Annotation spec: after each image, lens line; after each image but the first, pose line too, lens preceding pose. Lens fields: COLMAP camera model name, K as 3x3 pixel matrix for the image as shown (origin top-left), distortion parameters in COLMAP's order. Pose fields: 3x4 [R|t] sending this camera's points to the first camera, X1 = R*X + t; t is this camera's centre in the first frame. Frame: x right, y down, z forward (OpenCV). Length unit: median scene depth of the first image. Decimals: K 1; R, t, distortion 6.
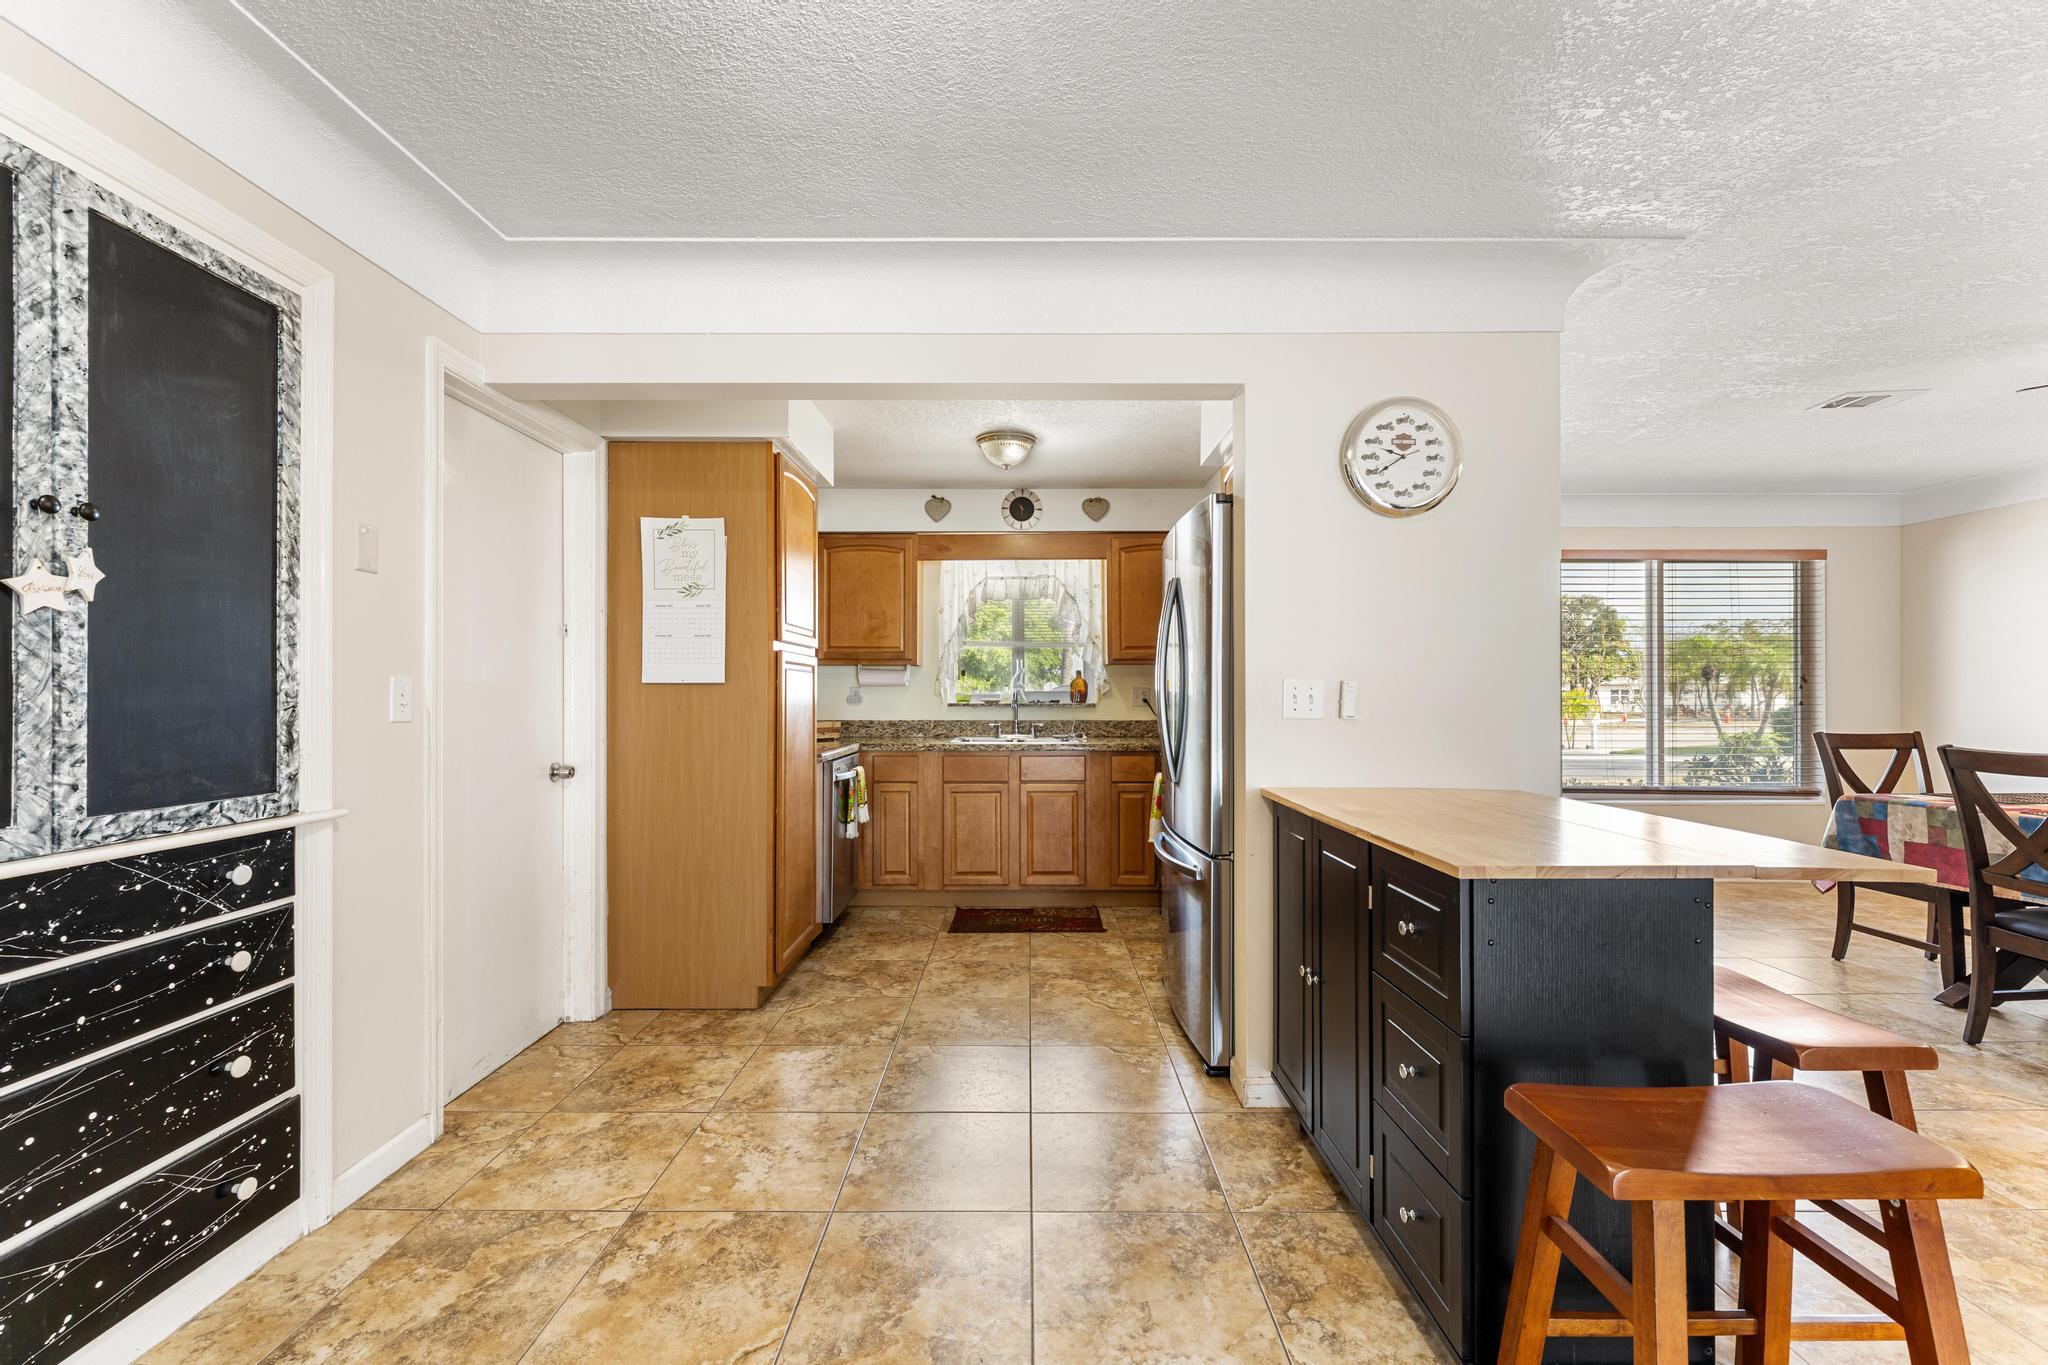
lens RADIAL K [[843.4, 0, 1023.7], [0, 843.4, 697.2], [0, 0, 1]] dist [0.000247, -0.000725]
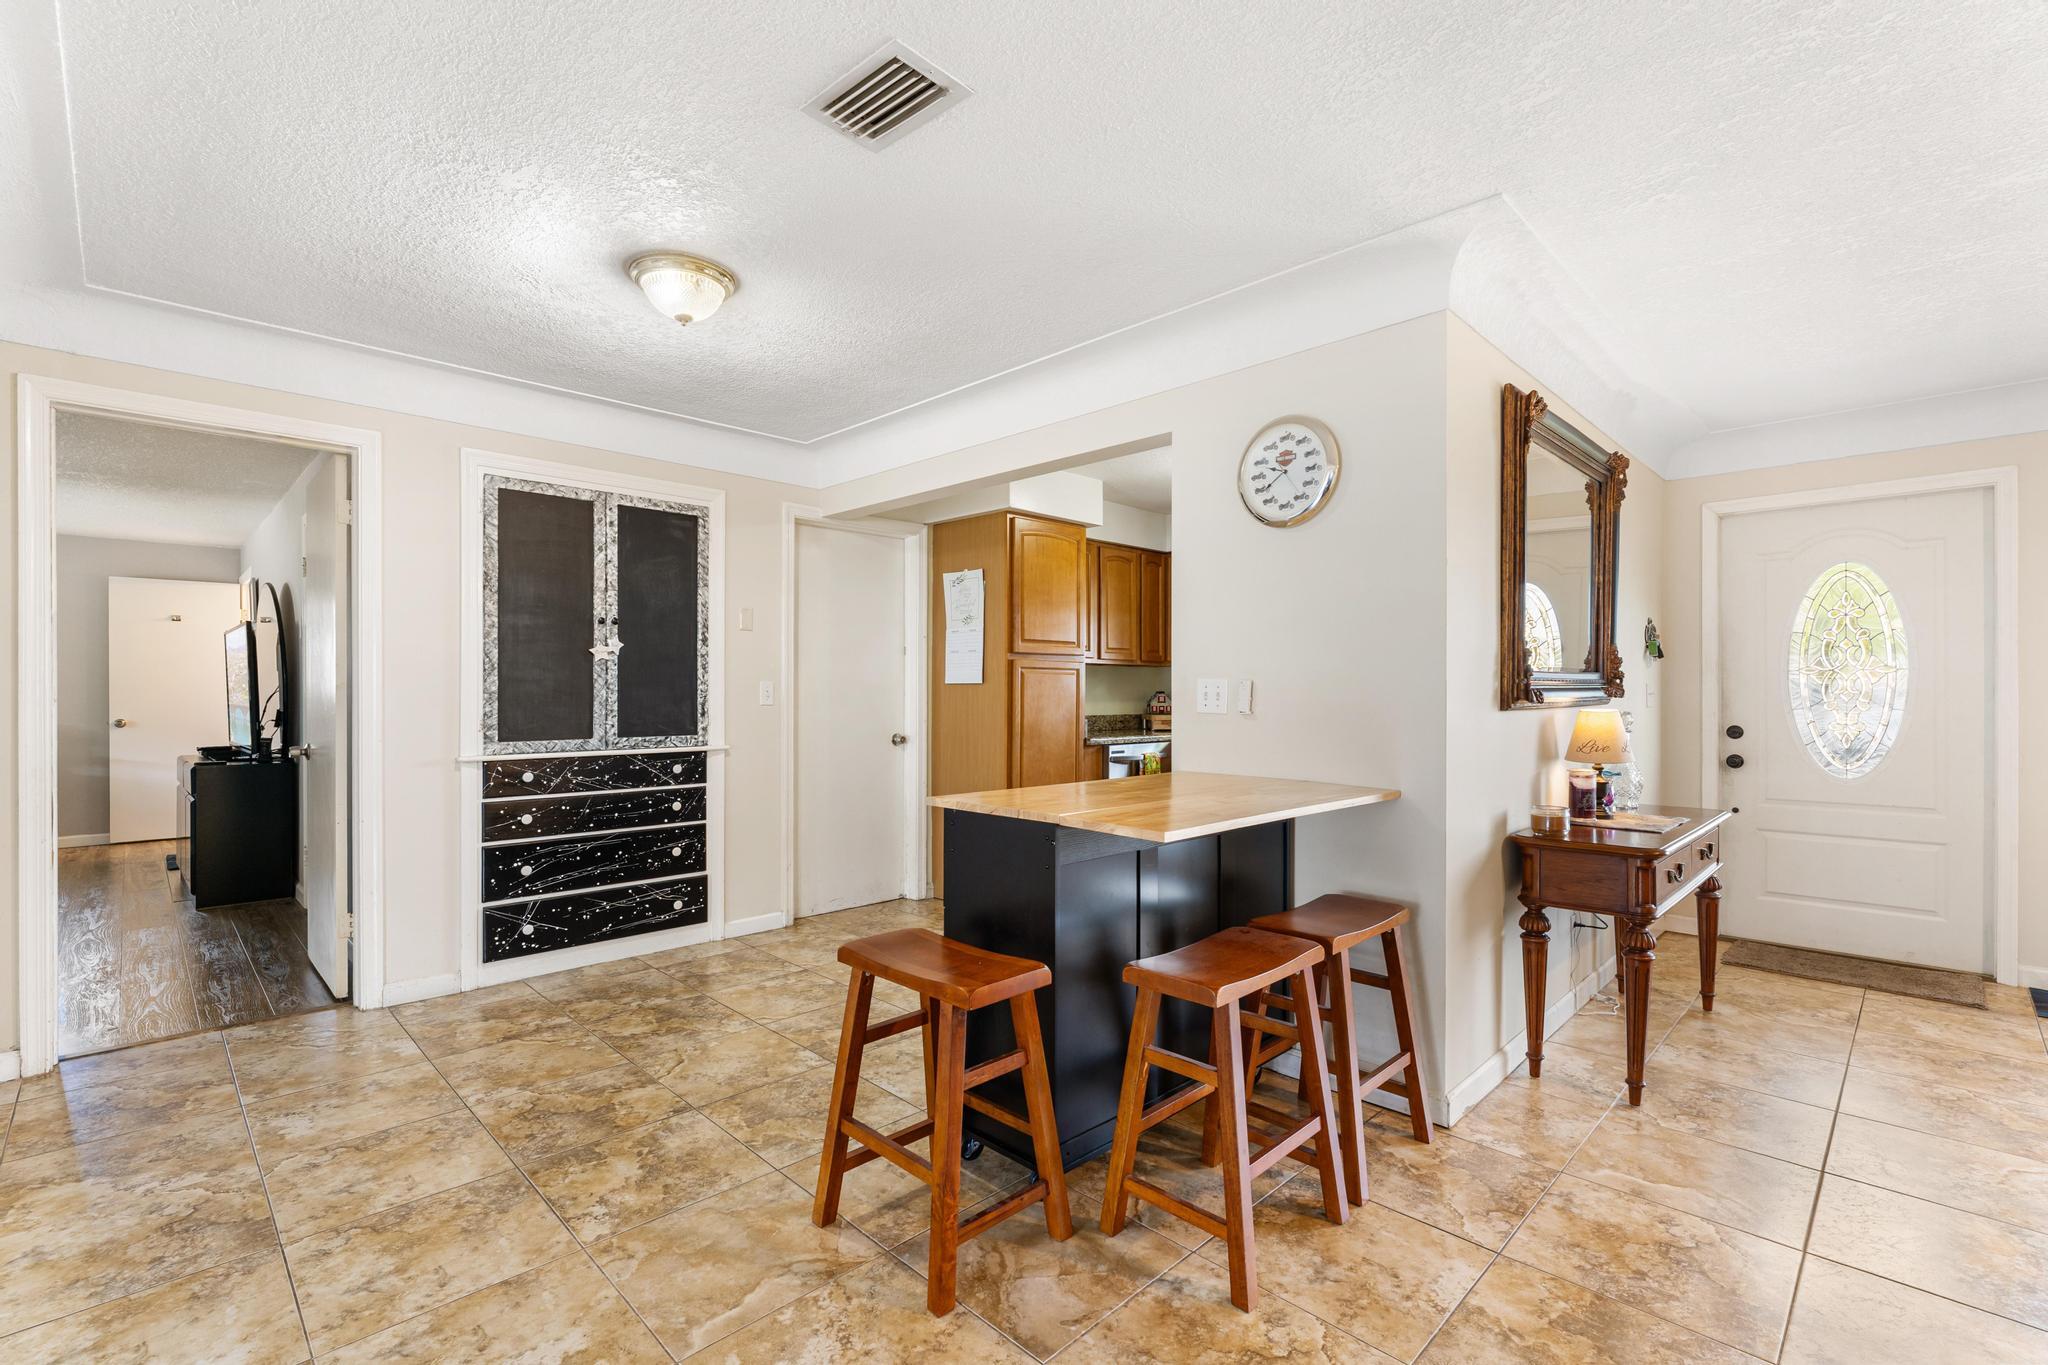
lens RADIAL K [[907.7, 0, 1025.6], [0, 907.7, 697.9], [0, 0, 1]] dist [-0.001471, -0.000562]
pose [[0.707833, 0.006395, -0.706351, 1.393696], [-0.003935, 0.999979, 0.005110, 0.000060], [0.706369, -0.000838, 0.707843, -0.078782]]
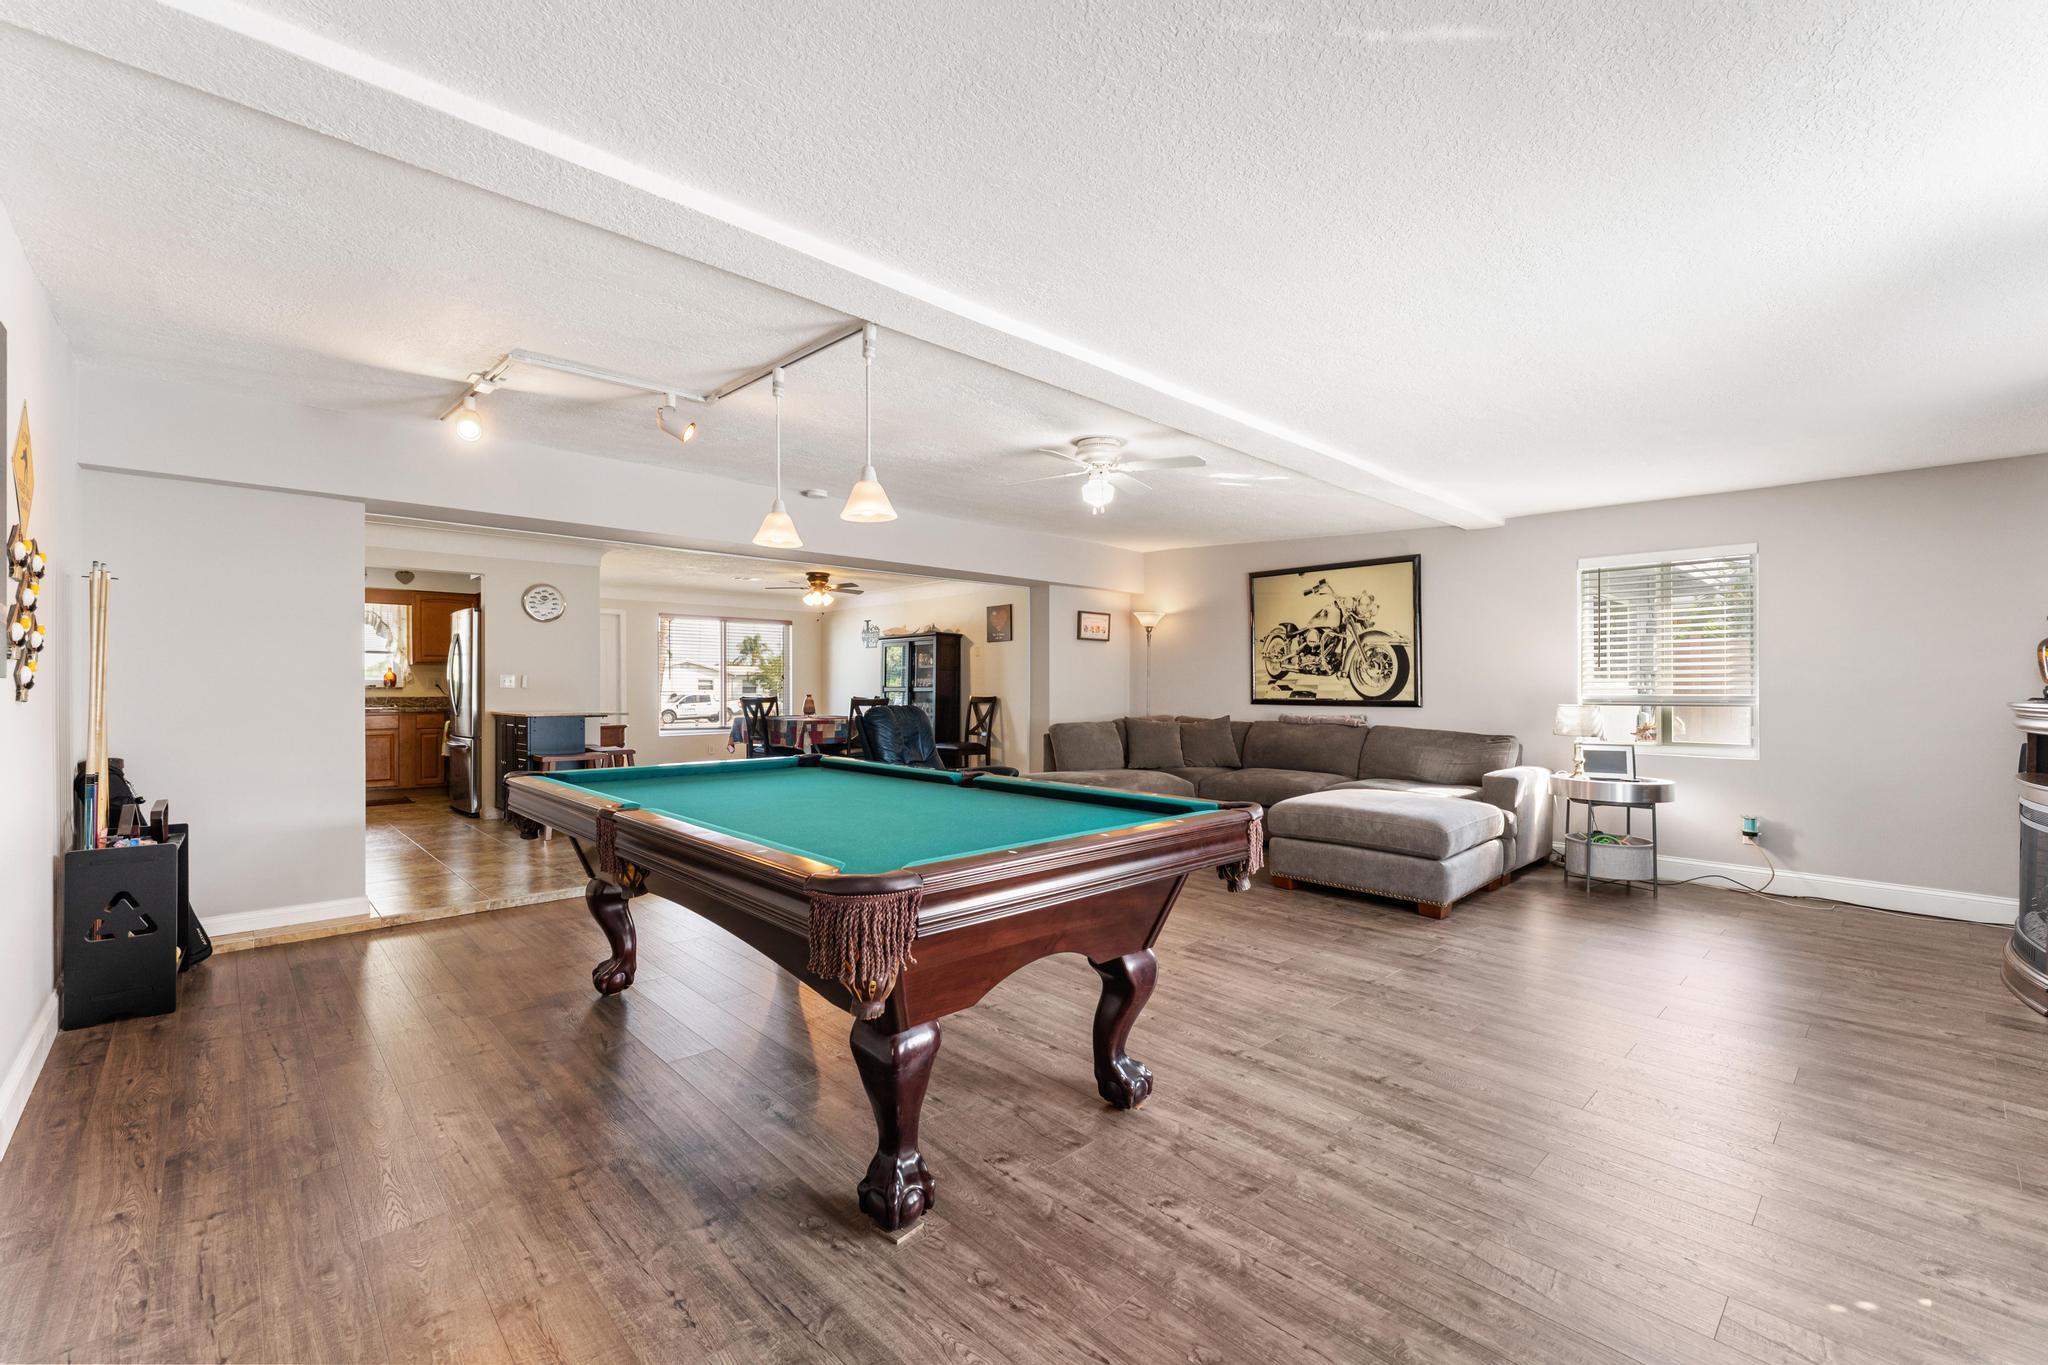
lens RADIAL K [[850.9, 0, 1024.0], [0, 850.9, 682.5], [0, 0, 1]] dist [-0.000312, -0.000026]
pose [[0.721483, 0.003195, 0.692425, -0.594313], [0.004081, 0.999952, -0.008866, 0.055936], [-0.692420, 0.009222, 0.721436, -3.322724]]
